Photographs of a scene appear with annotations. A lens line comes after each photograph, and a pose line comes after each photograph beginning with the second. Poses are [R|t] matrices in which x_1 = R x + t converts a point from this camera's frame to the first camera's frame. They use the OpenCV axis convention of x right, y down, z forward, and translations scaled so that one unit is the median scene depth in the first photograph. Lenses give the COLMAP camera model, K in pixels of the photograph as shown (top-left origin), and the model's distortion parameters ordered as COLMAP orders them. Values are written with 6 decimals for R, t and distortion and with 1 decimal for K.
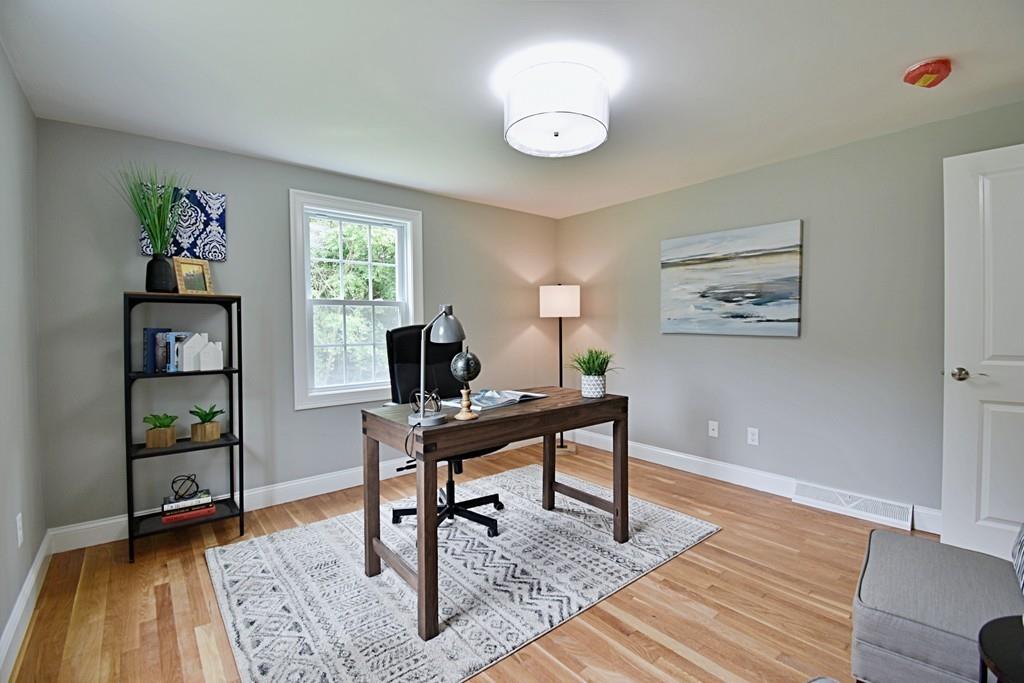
lens RADIAL K [[453.4, 0, 525.7], [0, 453.4, 335.0], [0, 0, 1]] dist [0.033989, -0.026356]
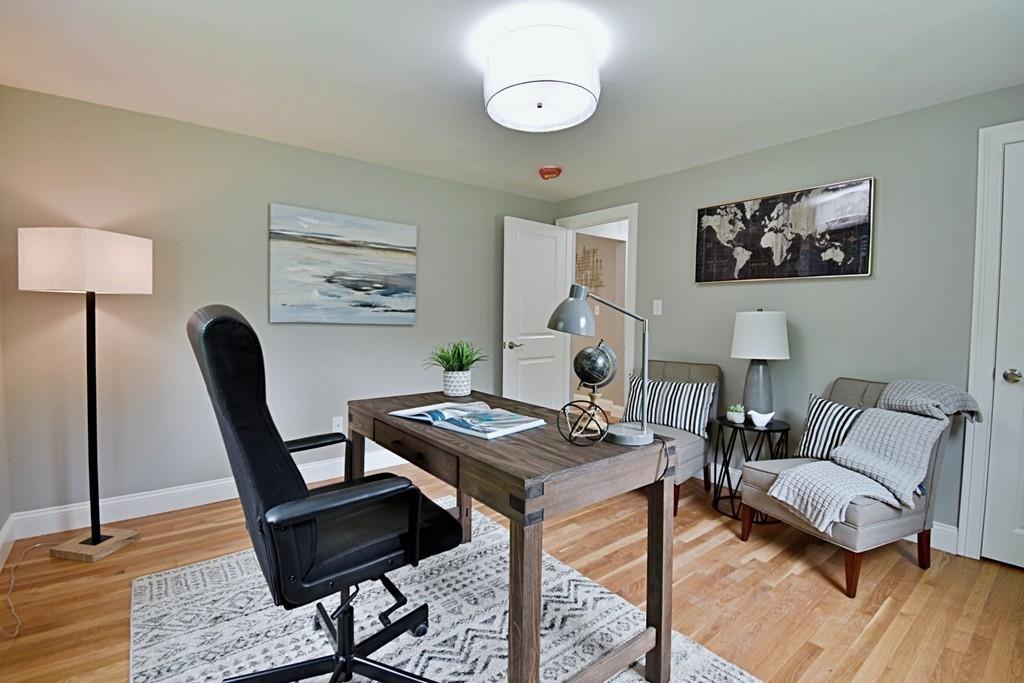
lens RADIAL K [[453.4, 0, 525.7], [0, 453.4, 335.0], [0, 0, 1]] dist [0.033989, -0.026356]
pose [[0.042228, -0.035571, 0.998475, -0.546605], [0.006095, 0.999357, 0.035345, -0.009243], [-0.999089, 0.004593, 0.042418, 0.627044]]
